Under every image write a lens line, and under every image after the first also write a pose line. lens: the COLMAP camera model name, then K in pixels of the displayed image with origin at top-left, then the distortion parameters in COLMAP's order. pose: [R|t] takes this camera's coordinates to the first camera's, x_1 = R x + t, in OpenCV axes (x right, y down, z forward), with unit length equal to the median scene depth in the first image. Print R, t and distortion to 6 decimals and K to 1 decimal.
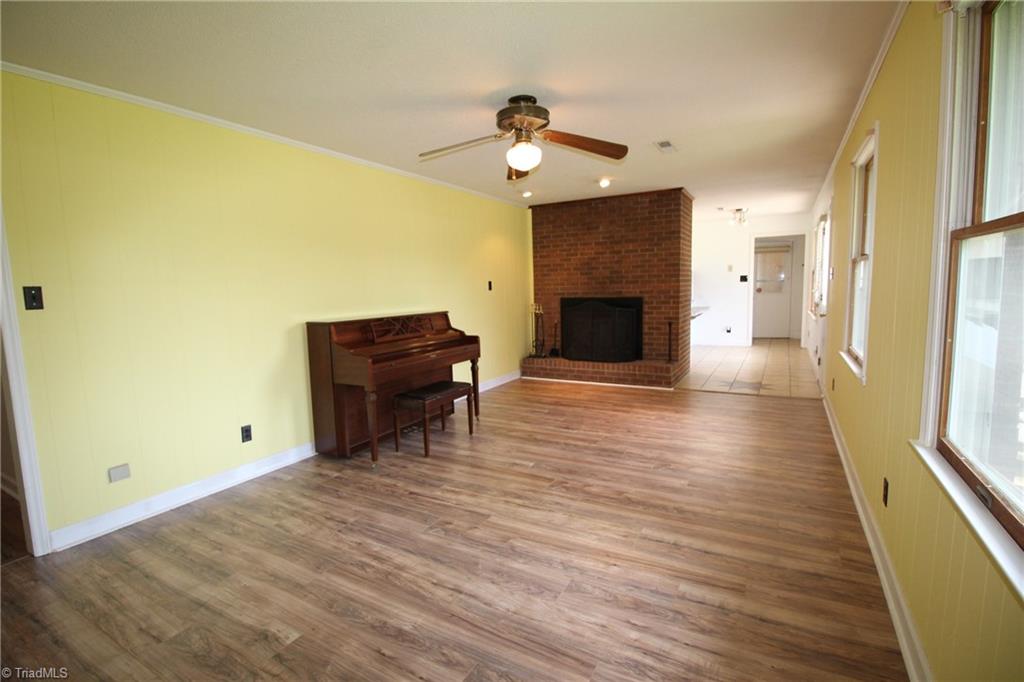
lens RADIAL K [[477.6, 0, 510.7], [0, 477.6, 339.3], [0, 0, 1]] dist [-0.011736, -0.001040]
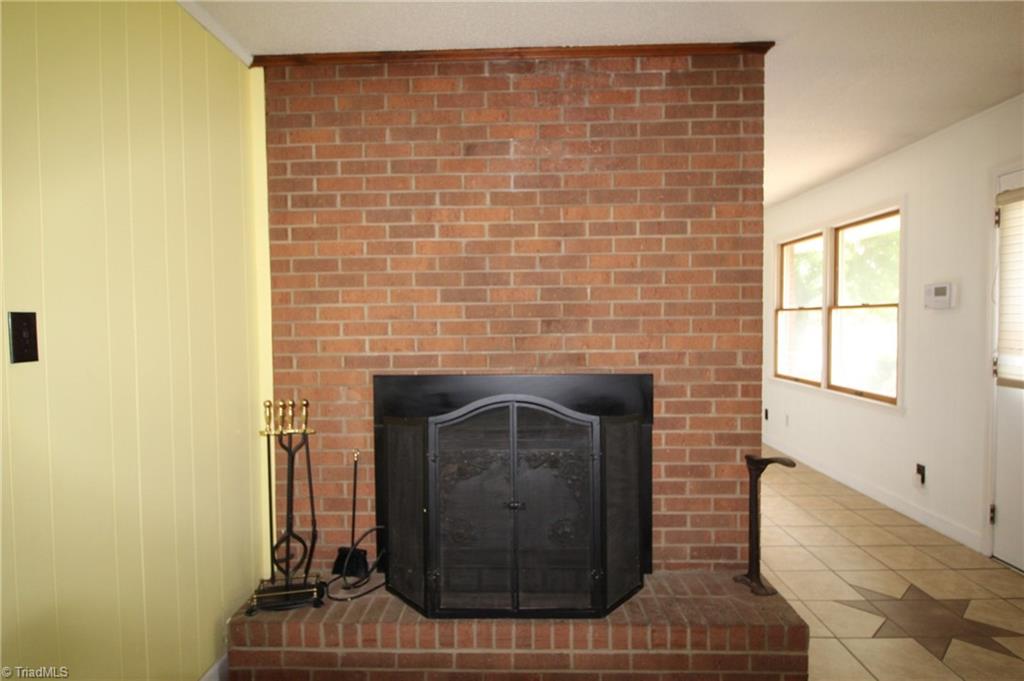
lens RADIAL K [[565.9, 0, 509.7], [0, 565.9, 339.5], [0, 0, 1]] dist [-0.006230, -0.000224]
pose [[0.885587, -0.000225, 0.464474, 0.018300], [0.036742, 0.996900, -0.069571, -0.086637], [-0.463019, 0.078677, 0.882850, 0.694383]]
